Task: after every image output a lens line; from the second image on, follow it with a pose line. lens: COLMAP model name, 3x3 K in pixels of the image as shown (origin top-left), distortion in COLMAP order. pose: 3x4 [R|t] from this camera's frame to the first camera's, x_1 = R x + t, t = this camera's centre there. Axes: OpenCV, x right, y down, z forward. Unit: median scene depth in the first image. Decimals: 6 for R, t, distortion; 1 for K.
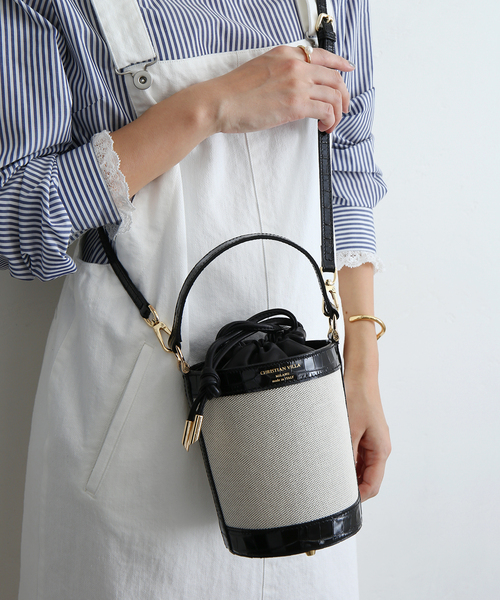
lens RADIAL K [[1206.4, 0, 250.0], [0, 1206.4, 300.0], [0, 0, 1]] dist [0.085759, 0.204173]
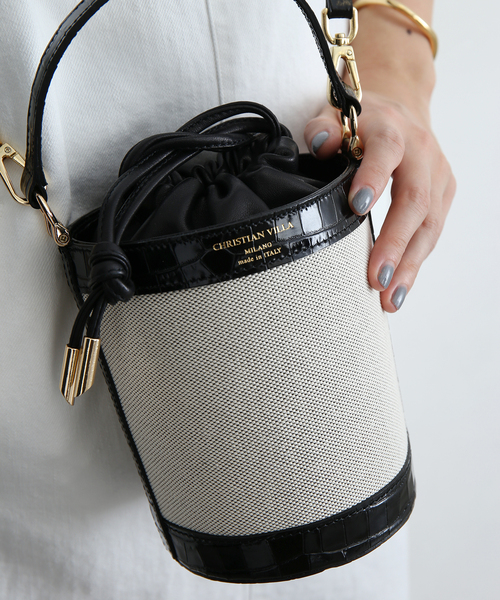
lens RADIAL K [[1271.6, 0, 250.0], [0, 1271.6, 300.0], [0, 0, 1]] dist [0.211986, -0.401570]
pose [[0.997528, -0.059784, 0.036917, 0.003226], [0.050297, 0.974440, 0.218944, -0.029109], [-0.049062, -0.216546, 0.975039, 0.476773]]
